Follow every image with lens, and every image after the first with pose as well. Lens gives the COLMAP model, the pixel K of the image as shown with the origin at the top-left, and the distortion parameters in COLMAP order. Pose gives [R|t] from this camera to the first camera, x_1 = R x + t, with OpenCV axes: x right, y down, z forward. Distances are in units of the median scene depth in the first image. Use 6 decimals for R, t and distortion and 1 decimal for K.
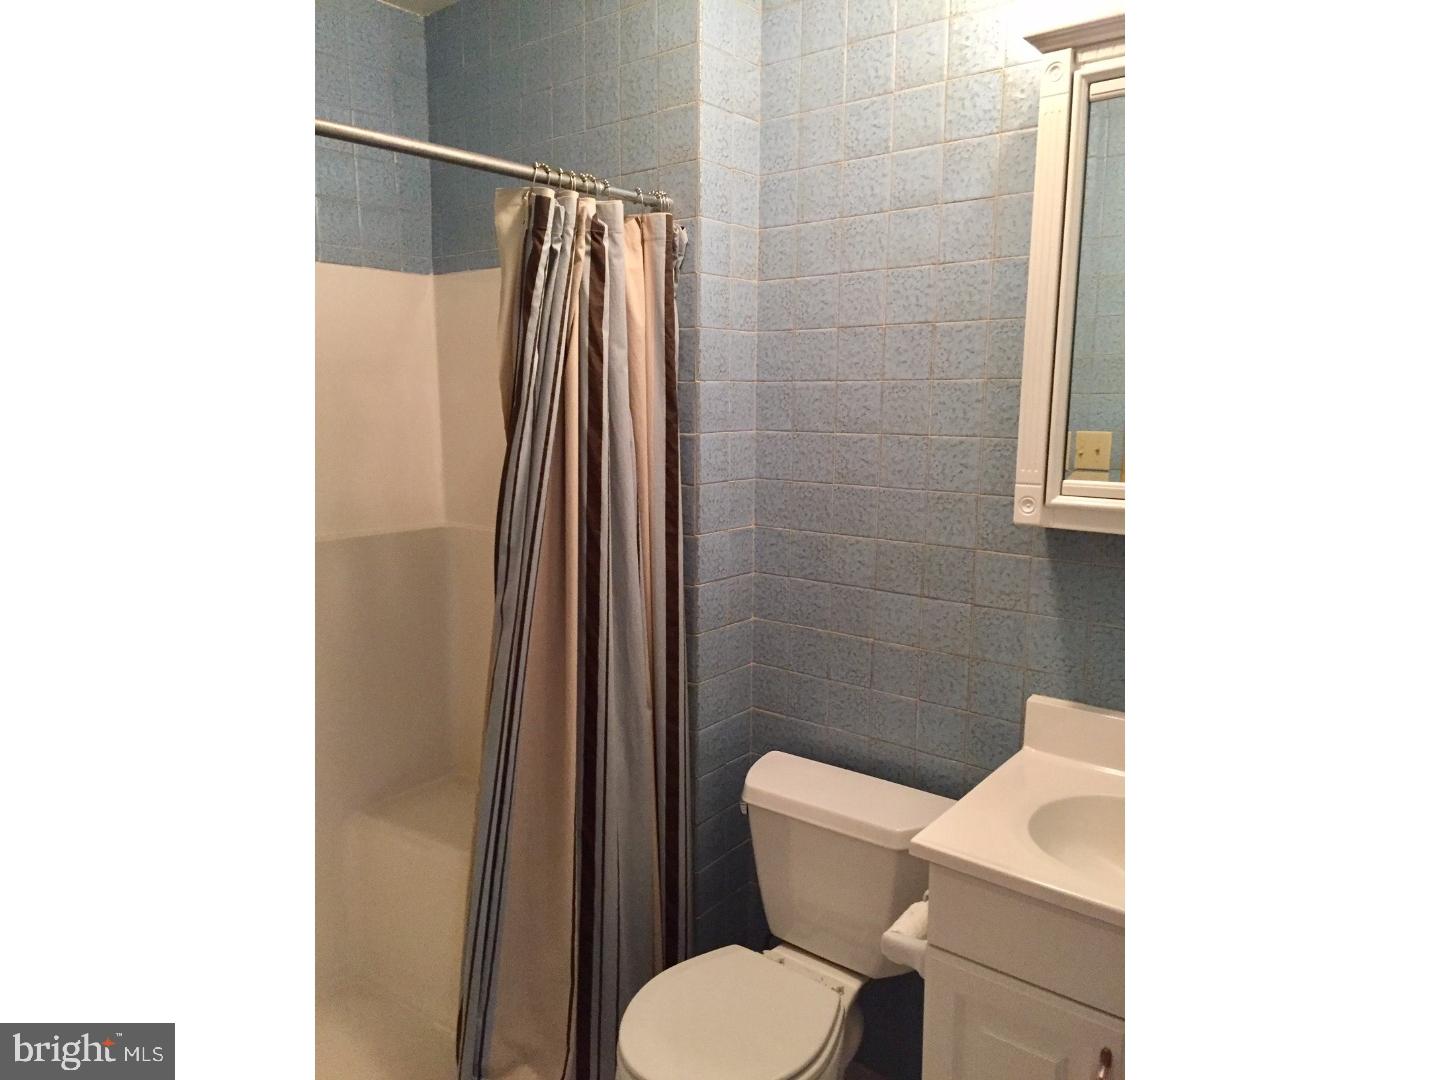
lens RADIAL K [[961.5, 0, 718.4], [0, 961.5, 538.5], [0, 0, 1]] dist [-0.006262, -0.000326]
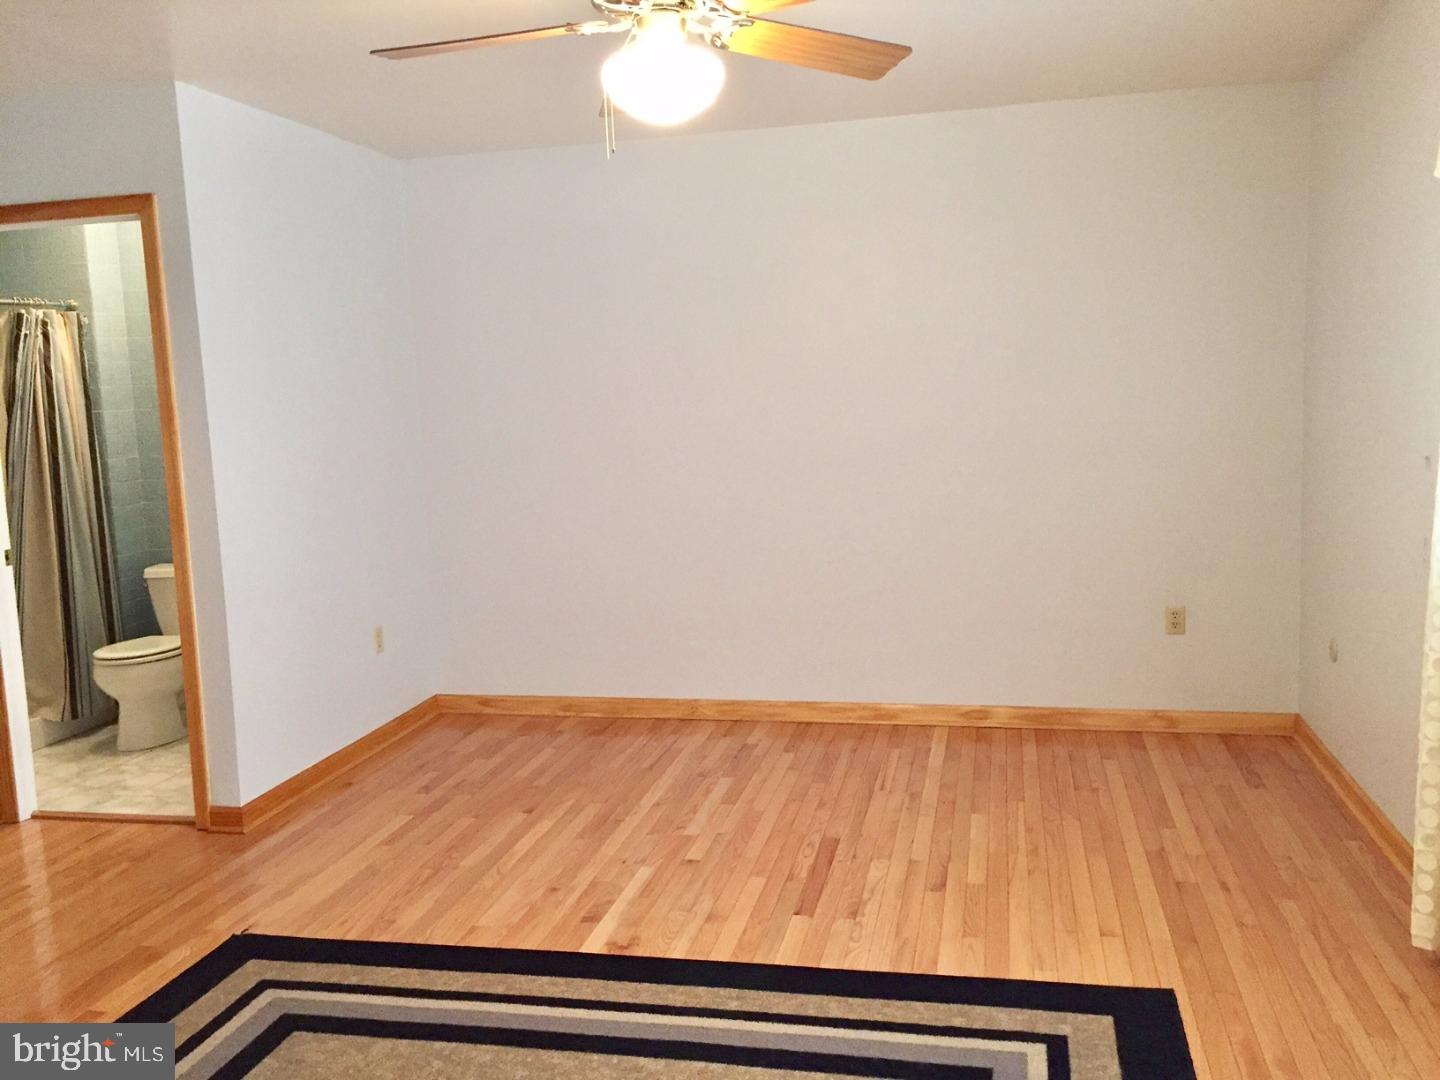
lens RADIAL K [[1222.6, 0, 720.0], [0, 1222.6, 542.6], [0, 0, 1]] dist [0.002523, -0.014483]
pose [[0.902505, -0.094451, 0.420194, 0.052321], [0.103926, 0.994585, 0.000348, 0.349919], [-0.417952, 0.043355, 0.907434, -2.184112]]
